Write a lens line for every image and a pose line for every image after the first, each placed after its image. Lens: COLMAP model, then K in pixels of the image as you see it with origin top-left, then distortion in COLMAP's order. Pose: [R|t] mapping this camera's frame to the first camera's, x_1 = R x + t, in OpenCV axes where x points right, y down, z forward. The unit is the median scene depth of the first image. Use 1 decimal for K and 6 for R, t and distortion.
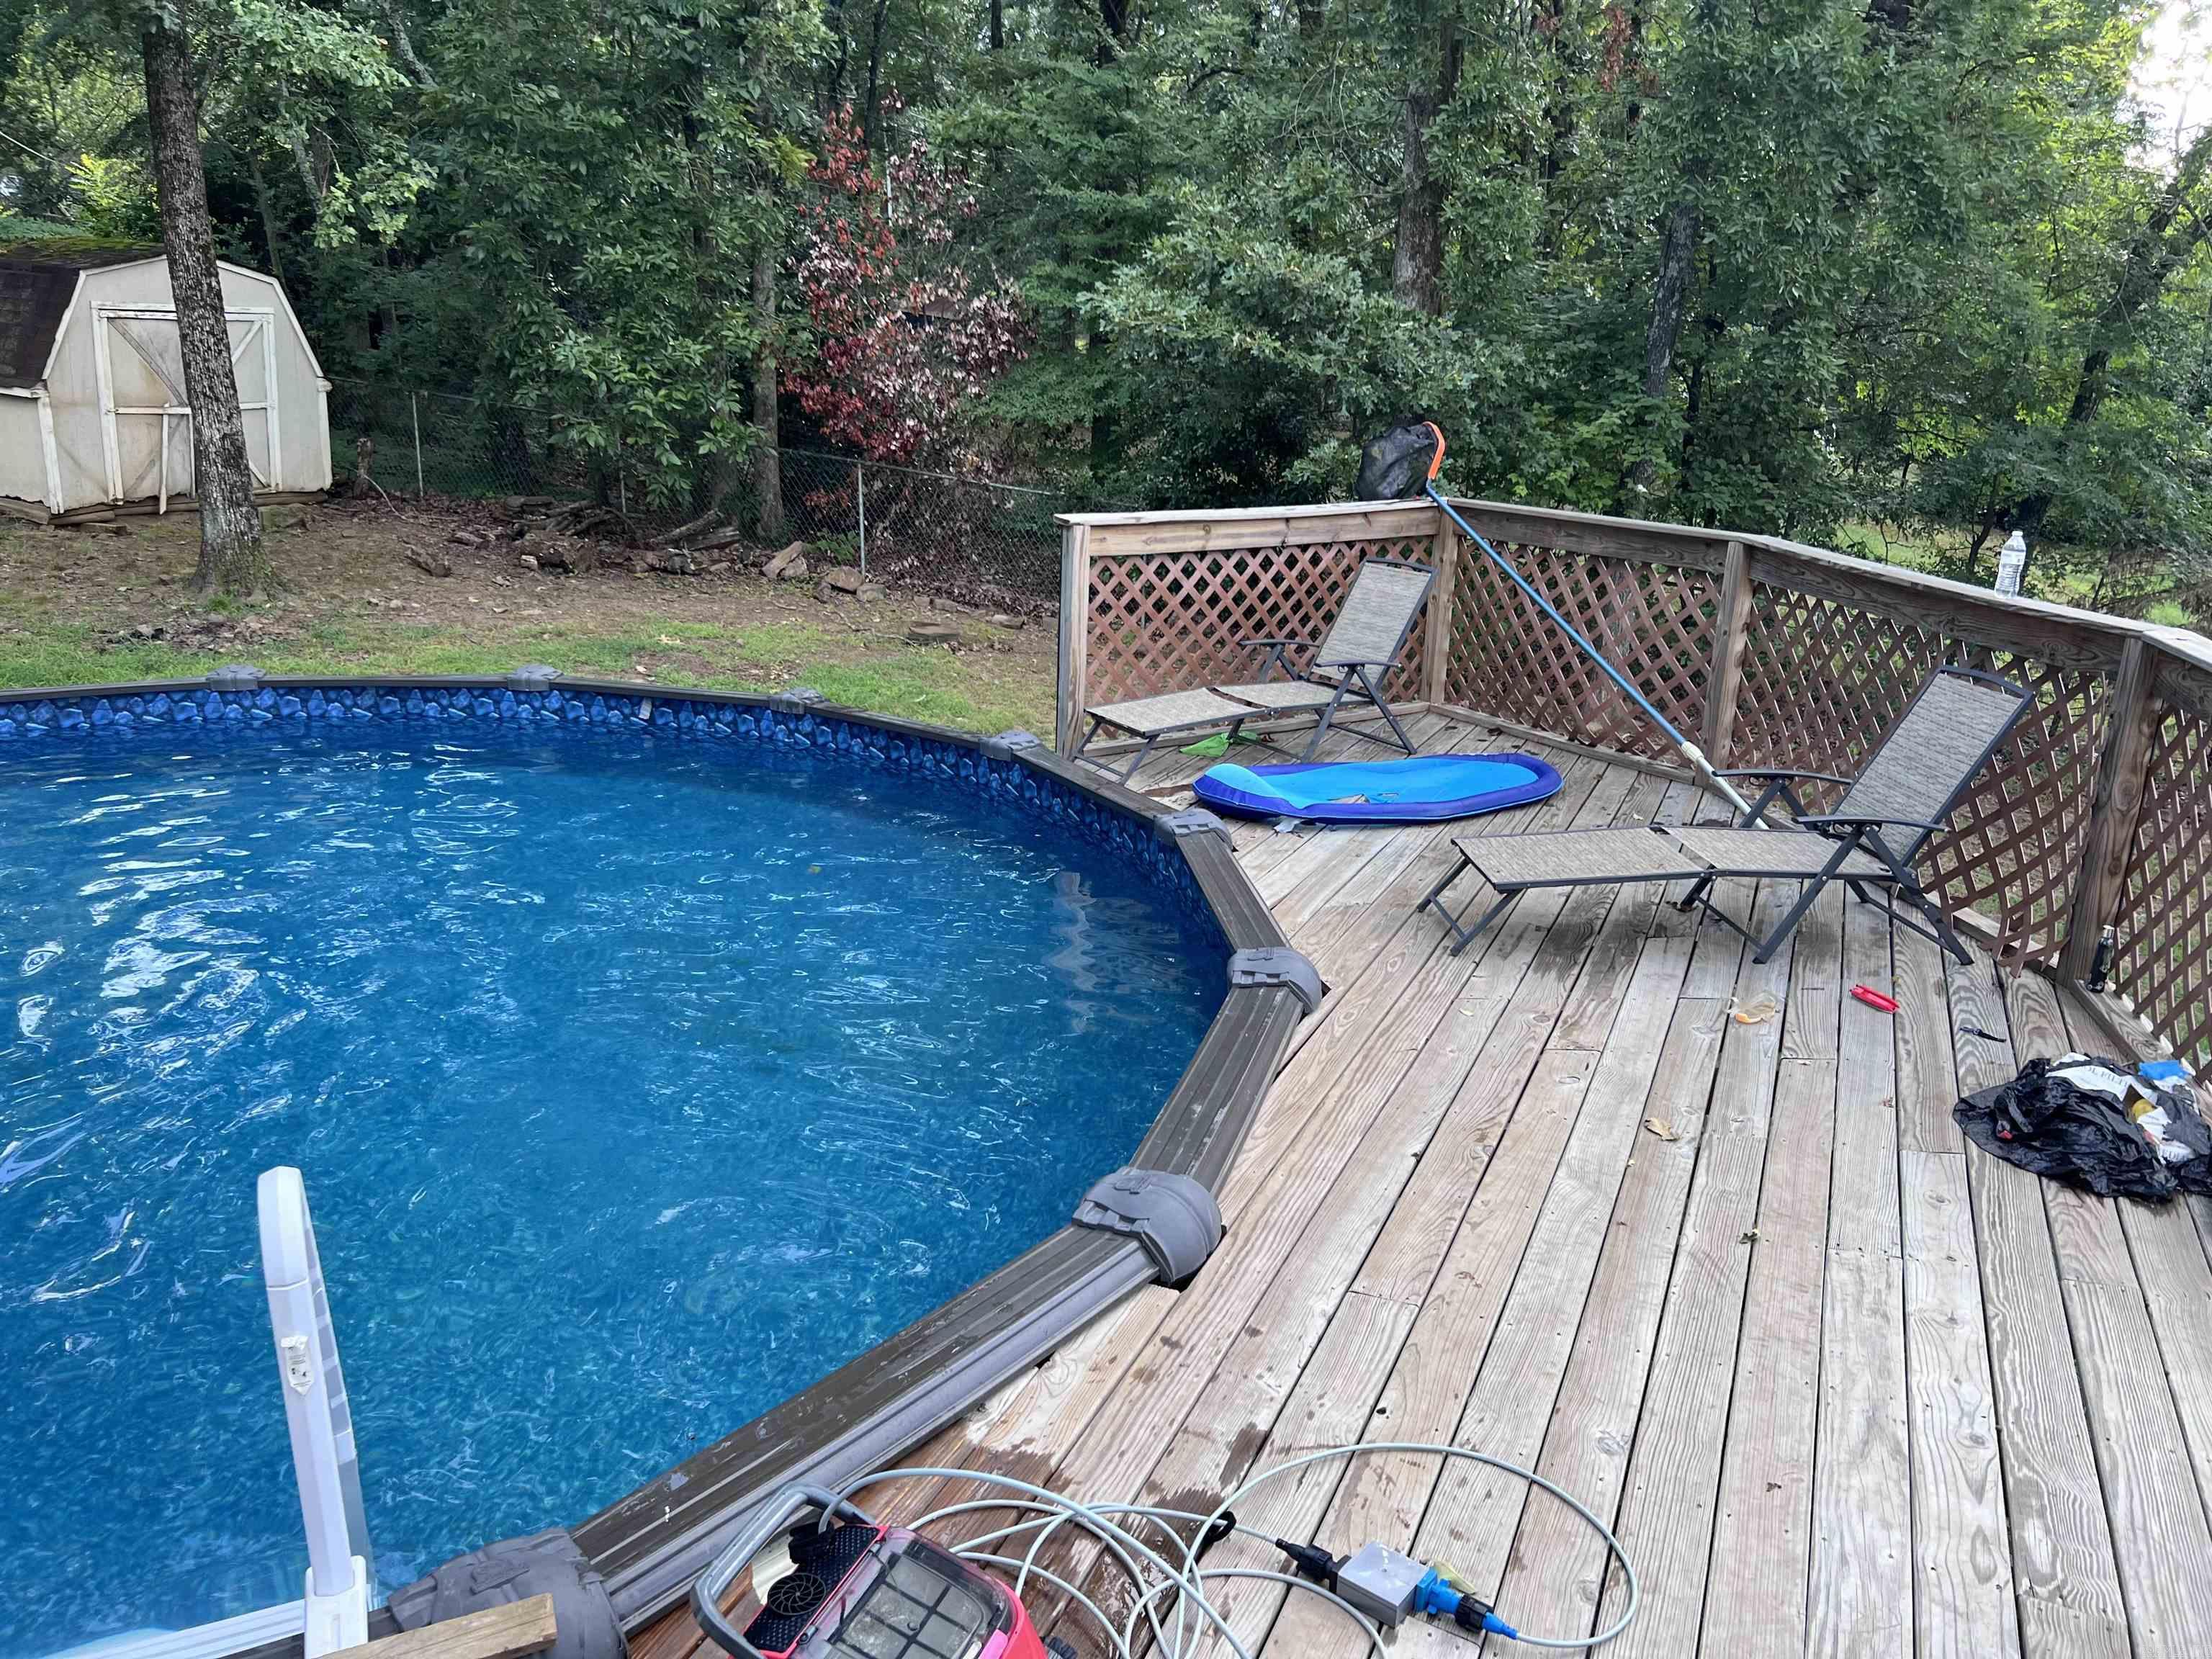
lens RADIAL K [[1662.7, 0, 1106.0], [0, 1662.7, 829.5], [0, 0, 1]] dist [0.066623, -0.076547]
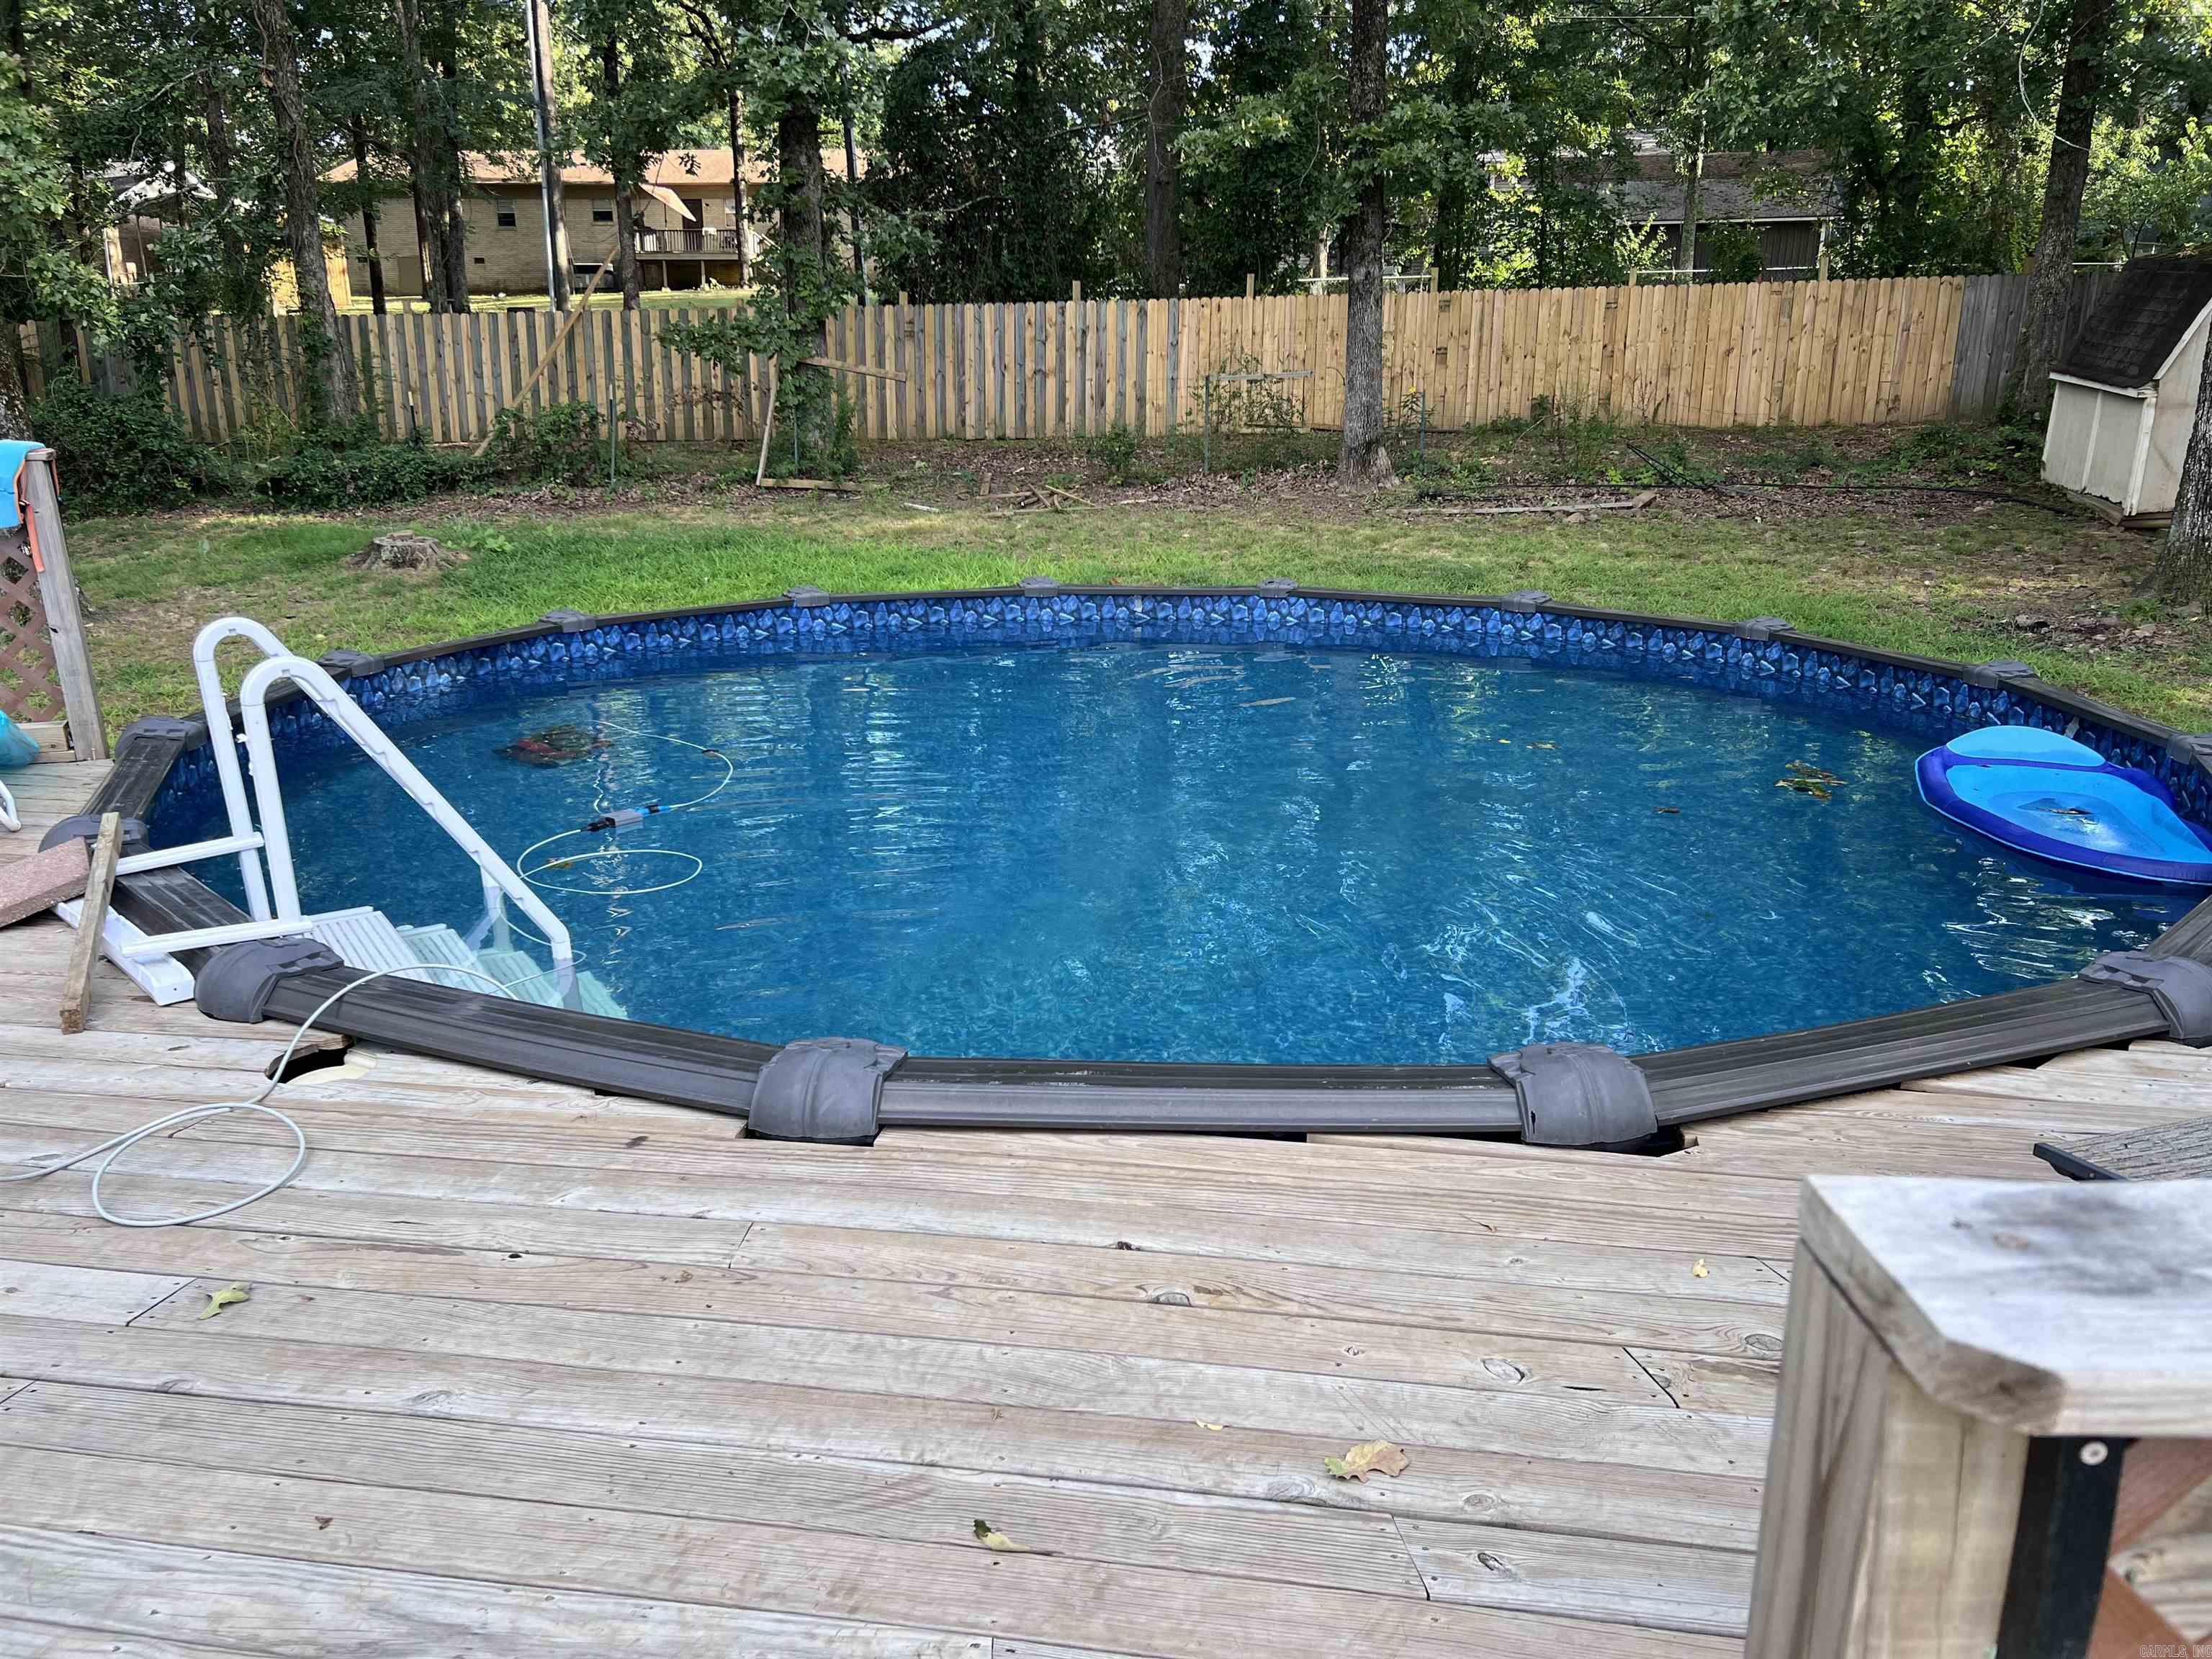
lens RADIAL K [[1662.7, 0, 1106.0], [0, 1662.7, 829.5], [0, 0, 1]] dist [0.066623, -0.076547]
pose [[0.254039, 0.239938, -0.936960, 0.407565], [-0.266997, 0.948495, 0.170501, -0.045485], [0.929611, 0.206852, 0.305018, 0.377635]]
